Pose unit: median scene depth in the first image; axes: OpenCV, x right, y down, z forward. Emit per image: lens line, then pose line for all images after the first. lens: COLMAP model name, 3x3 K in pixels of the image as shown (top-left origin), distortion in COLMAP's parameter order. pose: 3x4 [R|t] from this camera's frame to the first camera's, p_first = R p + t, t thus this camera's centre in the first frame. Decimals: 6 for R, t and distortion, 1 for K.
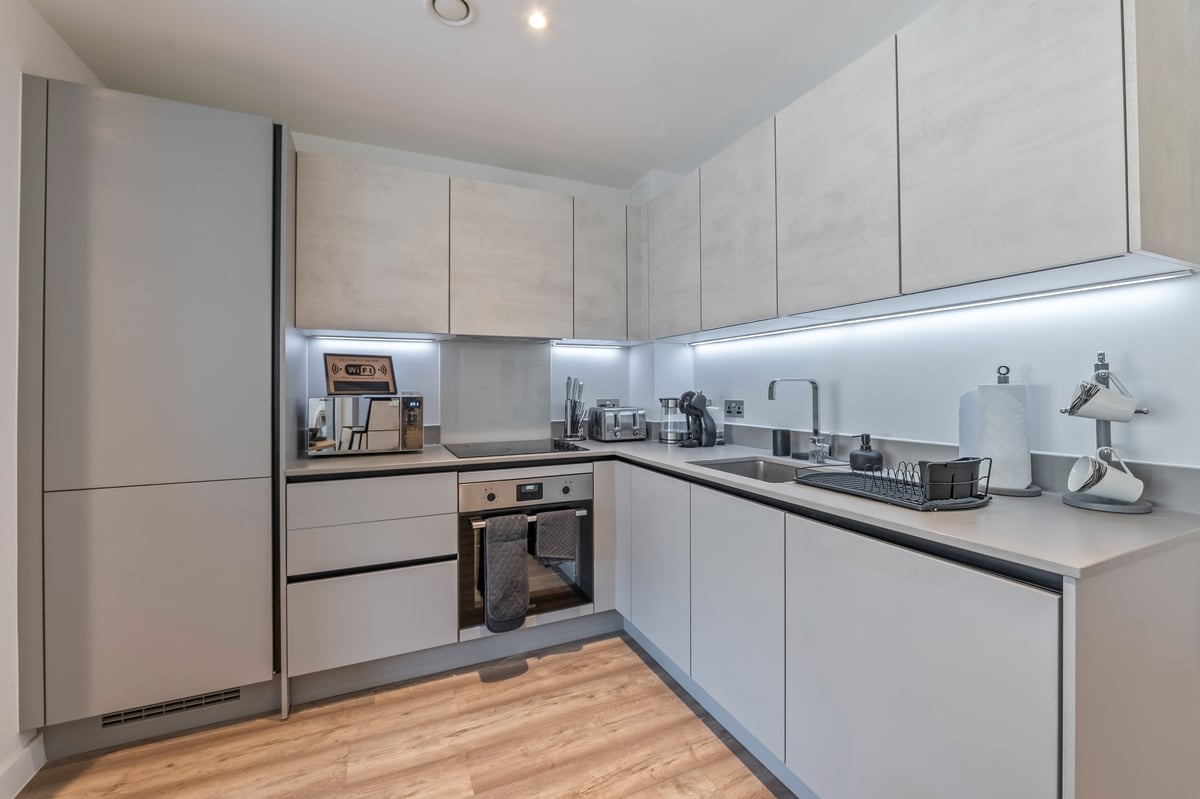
lens RADIAL K [[491.7, 0, 603.9], [0, 491.7, 384.2], [0, 0, 1]] dist [-0.013213, 0.000971]
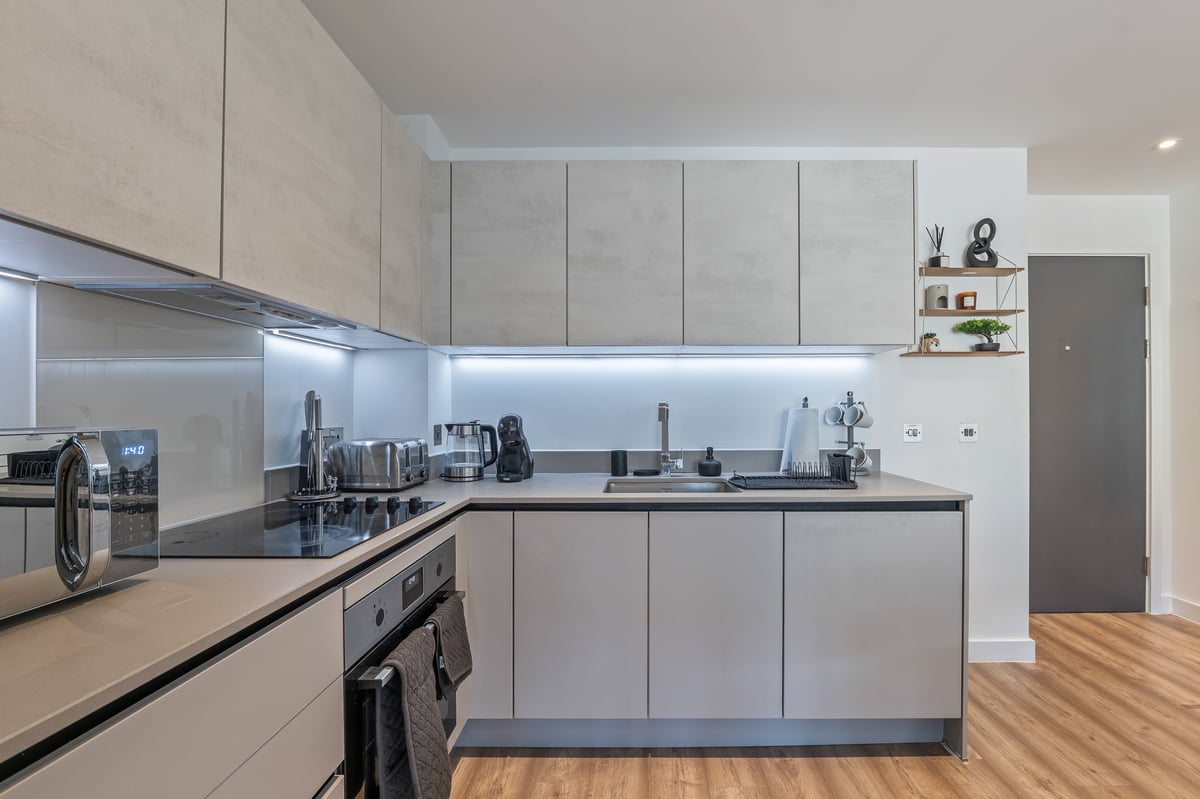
lens RADIAL K [[491.7, 0, 631.2], [0, 491.7, 412.3], [0, 0, 1]] dist [-0.013213, 0.000971]
pose [[0.417360, 0.001159, 0.908741, -0.577343], [-0.005274, 0.999985, 0.001147, 0.009948], [-0.908726, -0.005271, 0.417360, 0.538233]]
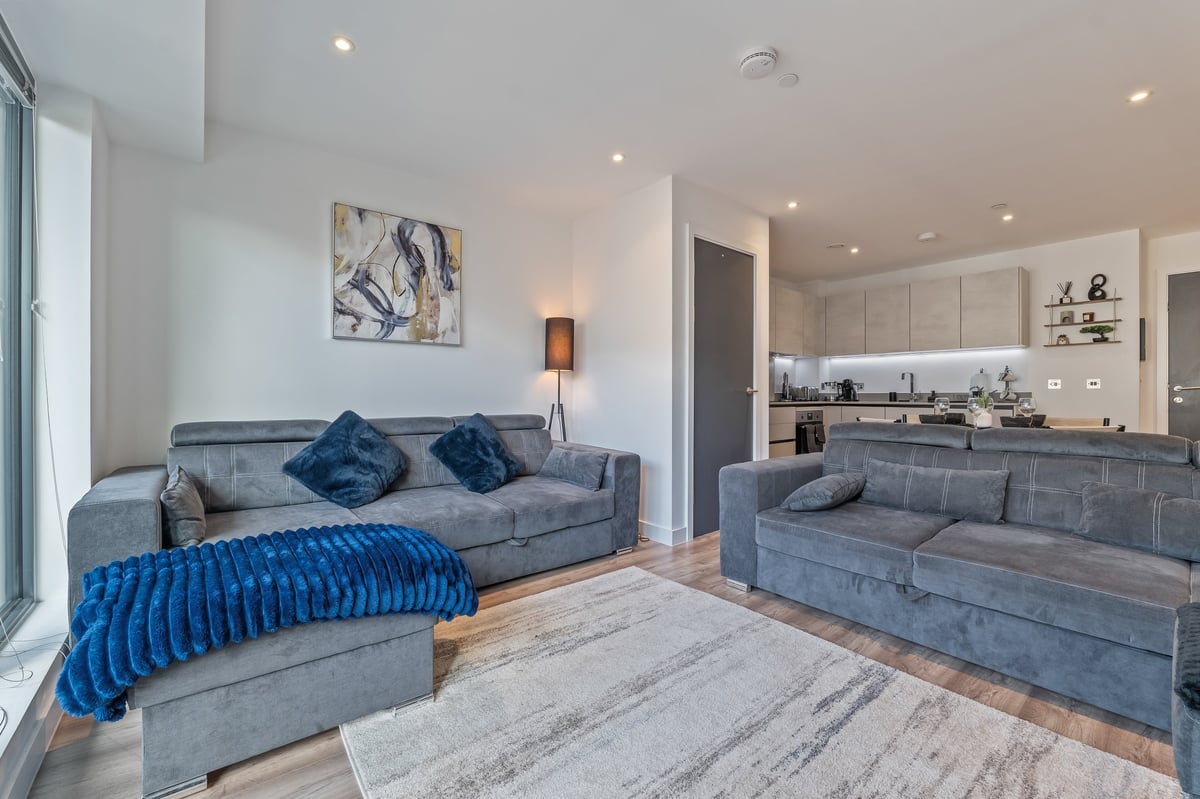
lens RADIAL K [[491.7, 0, 597.1], [0, 491.7, 398.5], [0, 0, 1]] dist [-0.013213, 0.000971]
pose [[0.965219, 0.004495, 0.261402, -1.895230], [-0.007963, 0.999894, 0.012207, 0.107459], [-0.261320, -0.013864, 0.965153, -1.158507]]
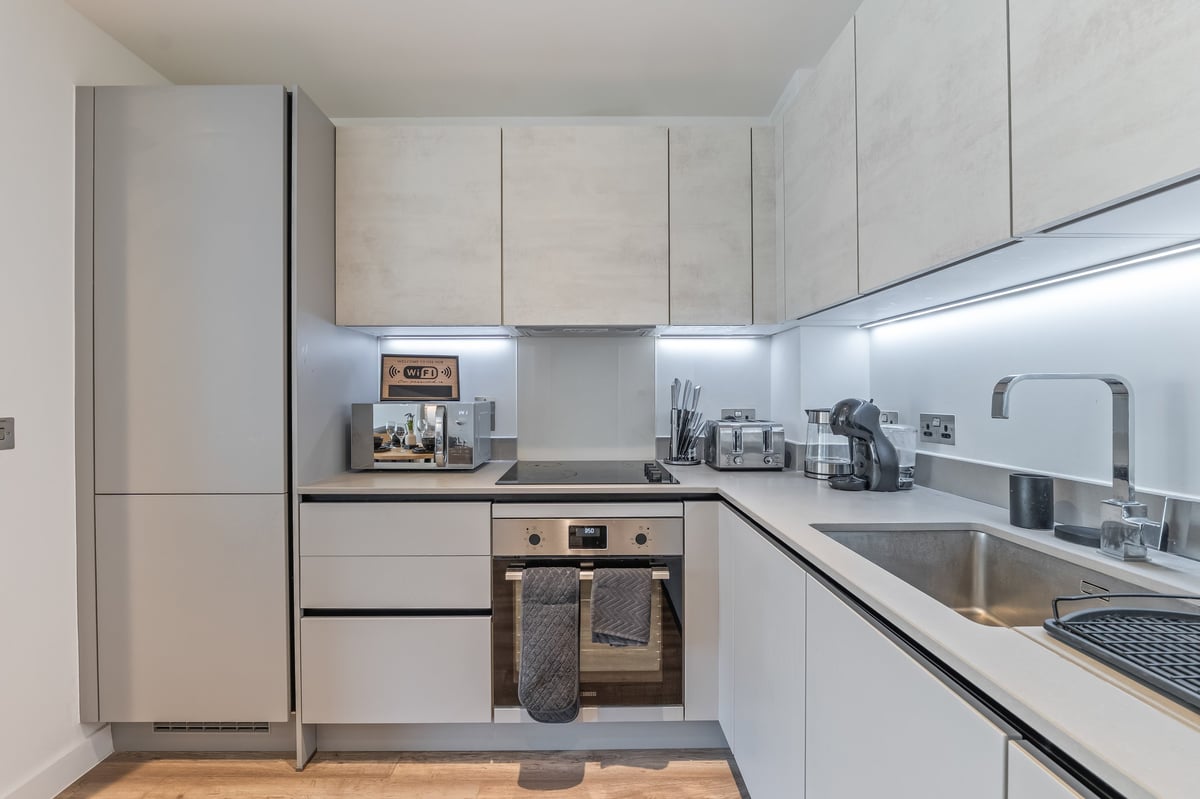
lens RADIAL K [[491.7, 0, 589.4], [0, 491.7, 394.7], [0, 0, 1]] dist [-0.013213, 0.000971]
pose [[0.911710, 0.002475, -0.410827, 0.150180], [0.001217, 0.999961, 0.008725, 0.003523], [0.410833, -0.008454, 0.911671, 0.349692]]
